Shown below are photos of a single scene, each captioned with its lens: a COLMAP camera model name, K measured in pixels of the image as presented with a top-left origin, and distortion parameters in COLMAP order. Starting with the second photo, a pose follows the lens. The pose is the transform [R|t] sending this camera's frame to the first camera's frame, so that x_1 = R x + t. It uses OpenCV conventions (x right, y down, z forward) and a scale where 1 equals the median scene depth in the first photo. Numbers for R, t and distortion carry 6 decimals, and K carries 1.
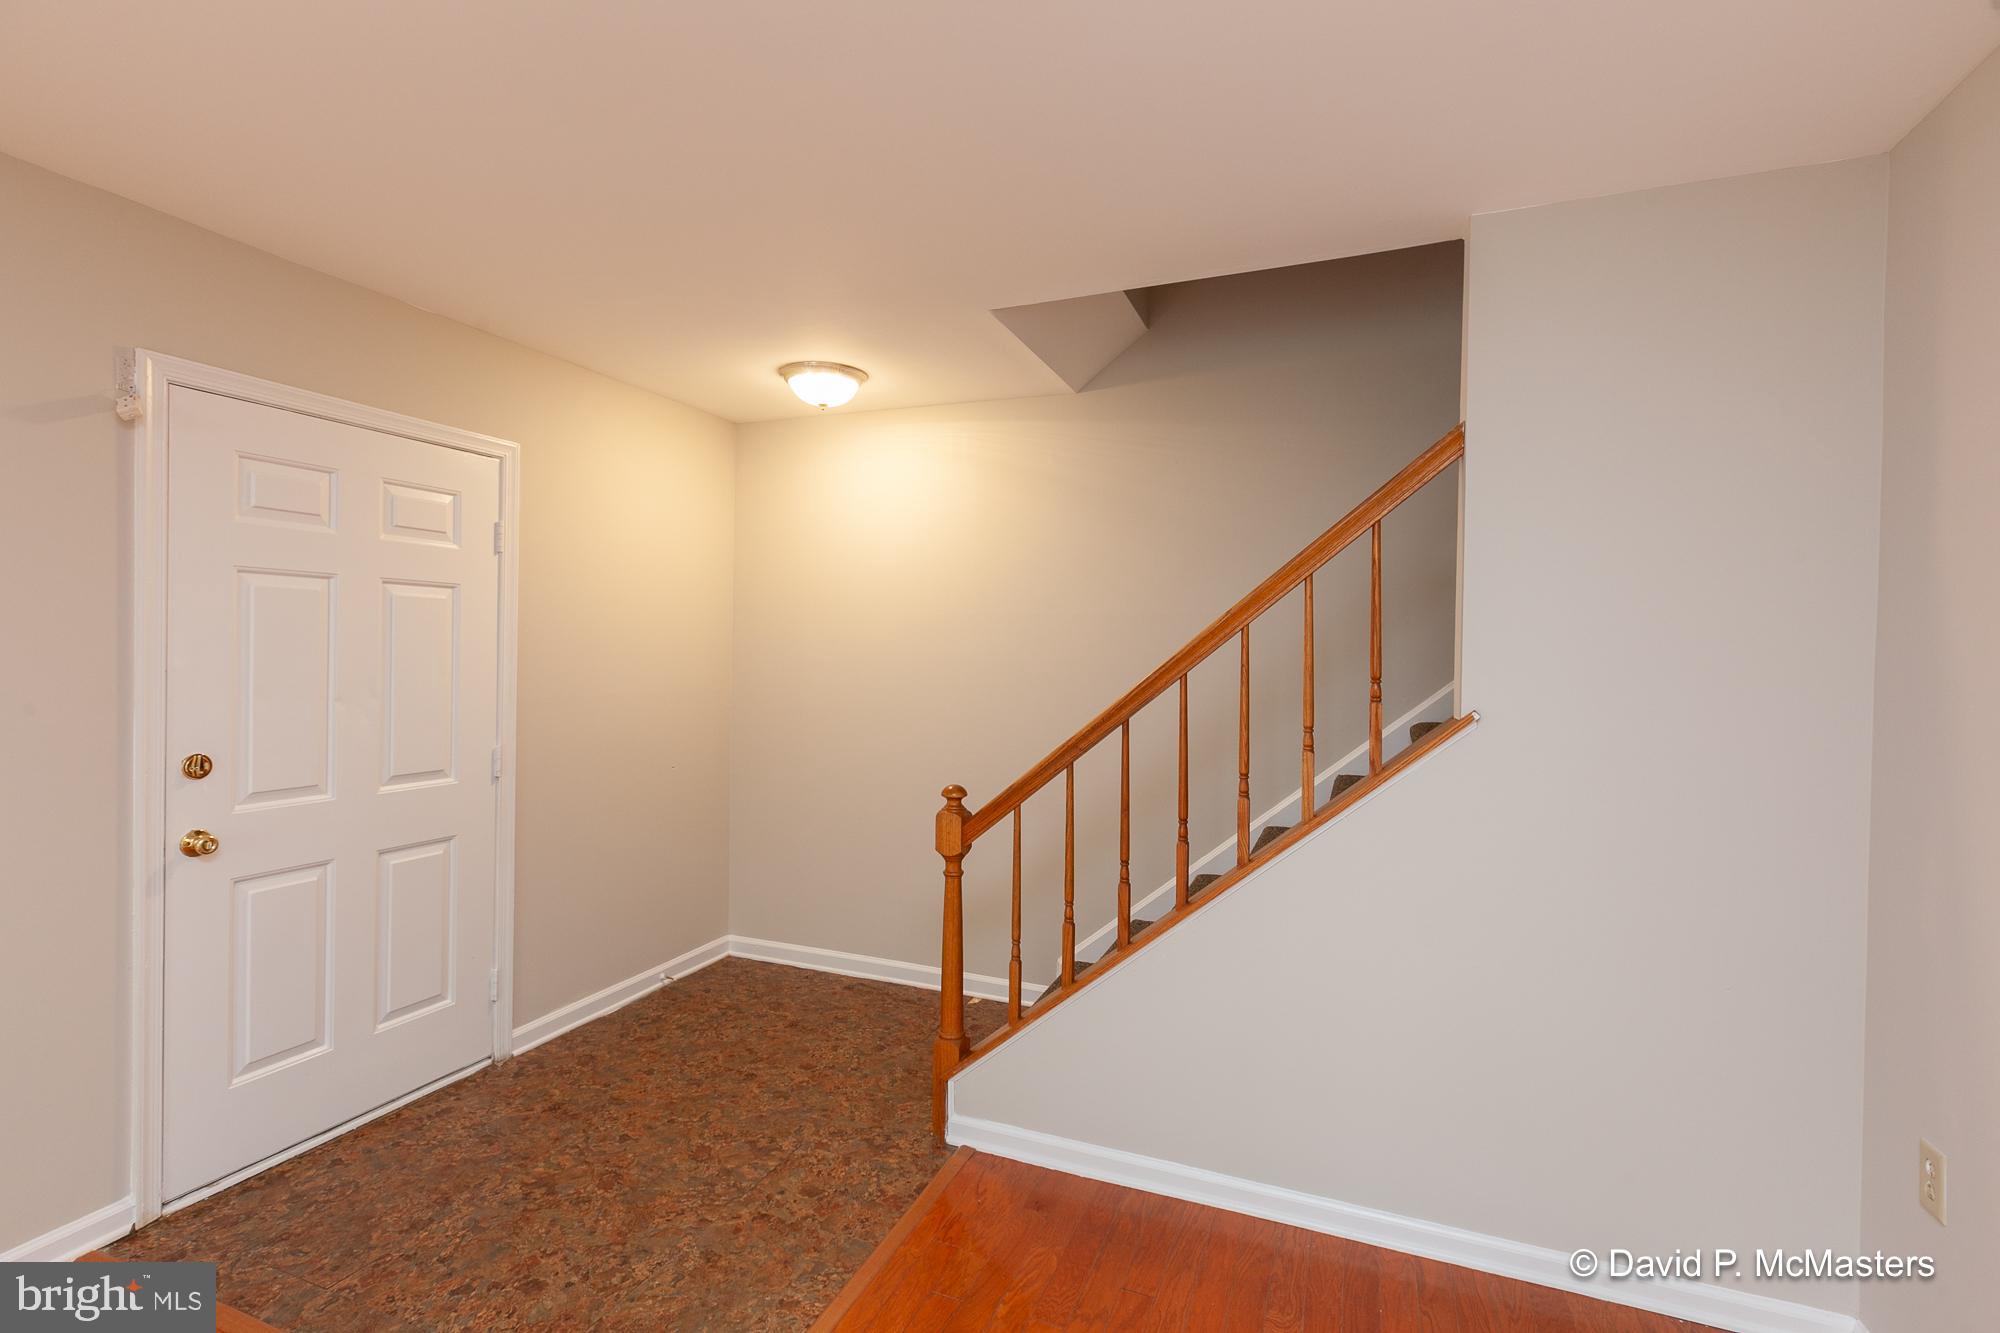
lens RADIAL K [[922.6, 0, 976.4], [0, 922.6, 663.0], [0, 0, 1]] dist [0.002279, 0.000083]
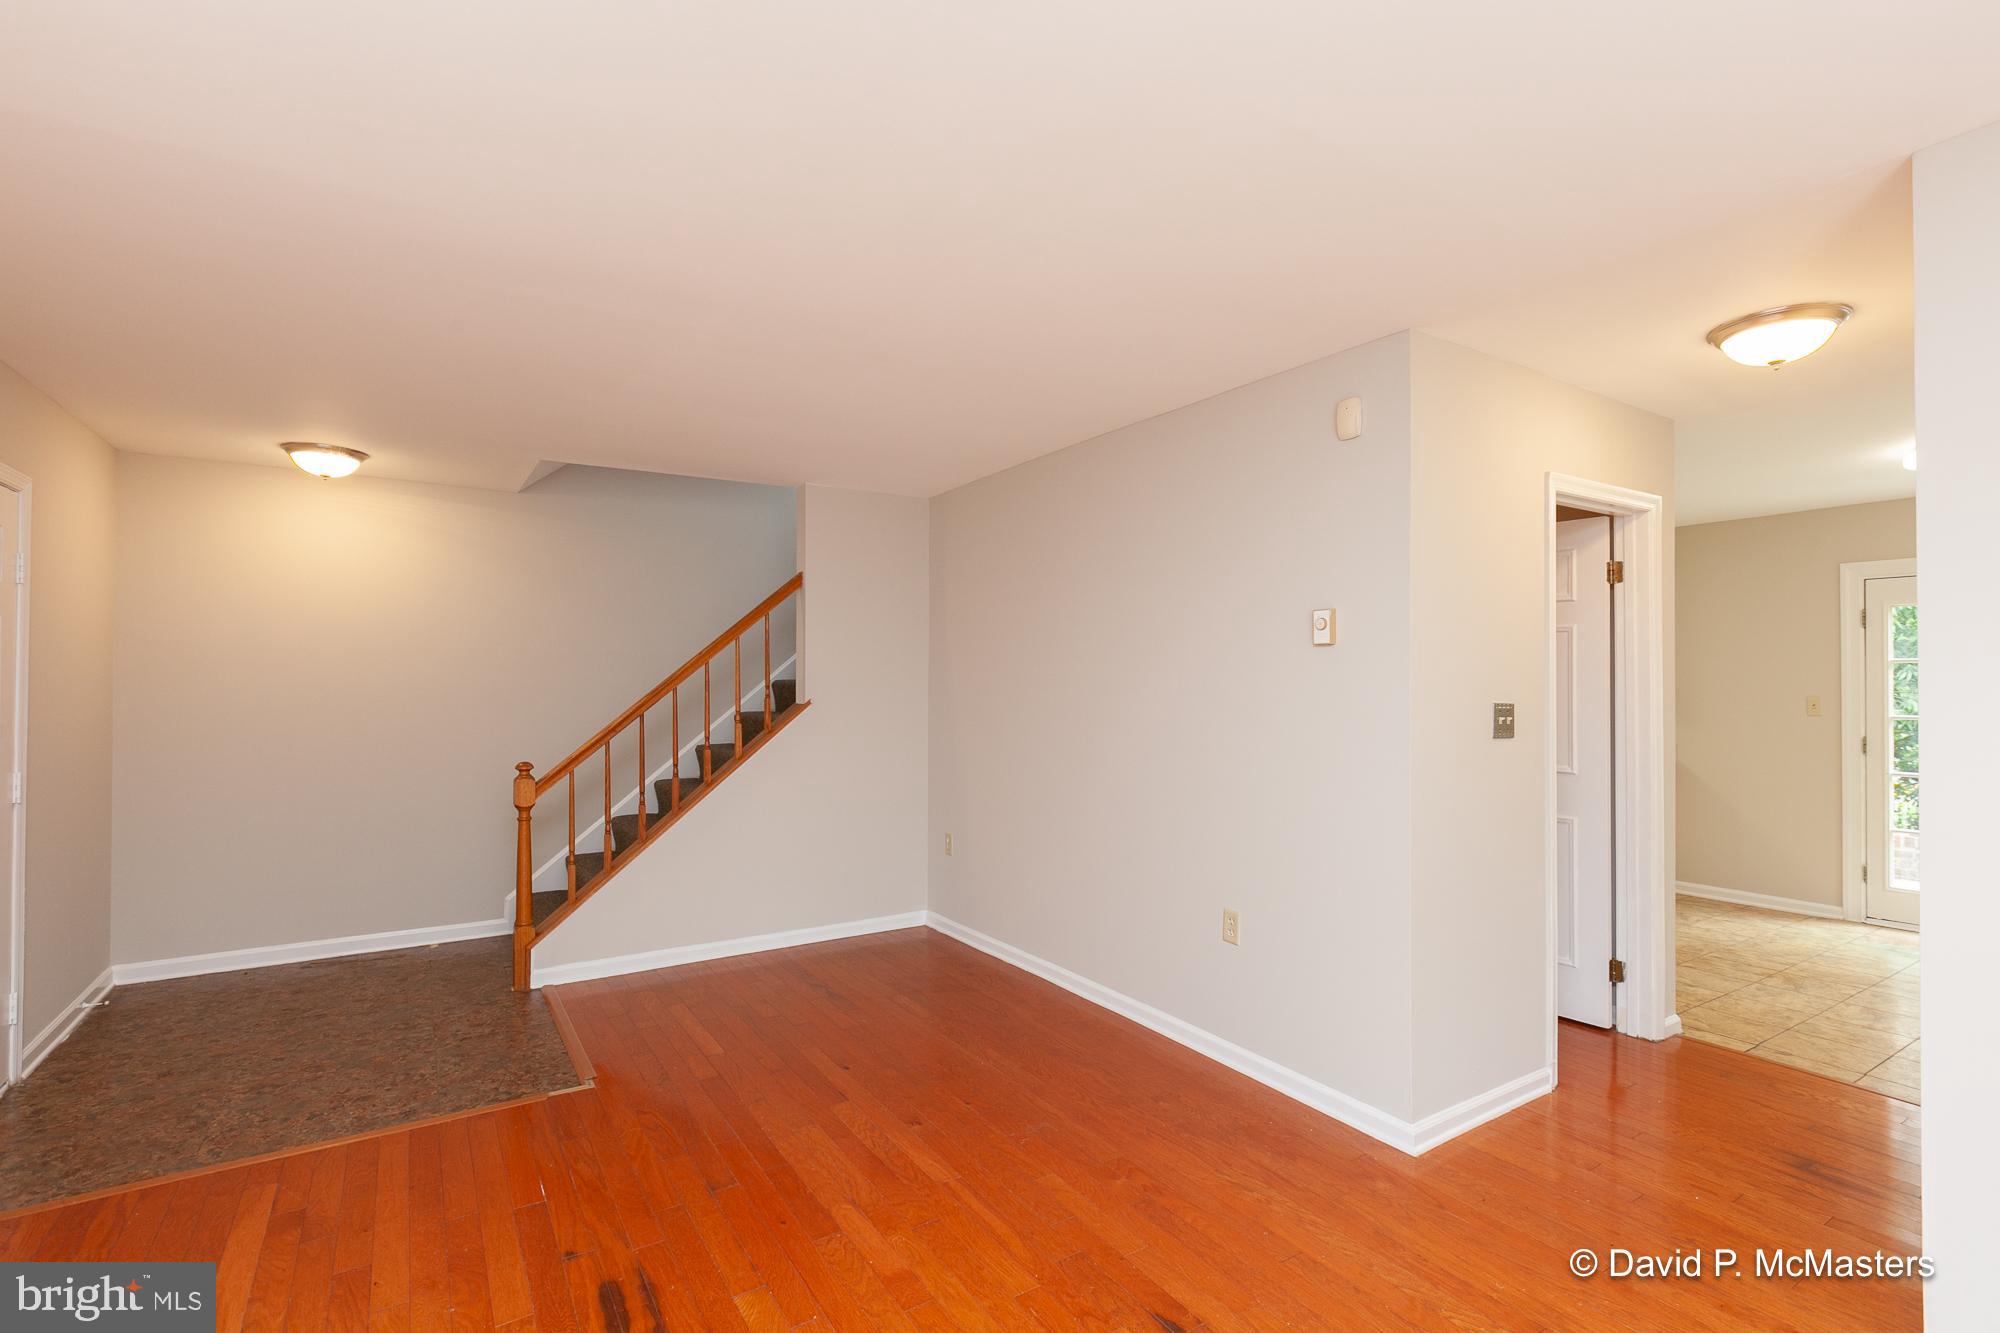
lens RADIAL K [[922.6, 0, 976.4], [0, 922.6, 663.0], [0, 0, 1]] dist [0.002279, 0.000083]
pose [[0.588094, 0.002516, 0.808789, -0.840323], [0.017719, 0.999715, -0.015994, 0.004541], [-0.808599, 0.023737, 0.587882, -0.537457]]
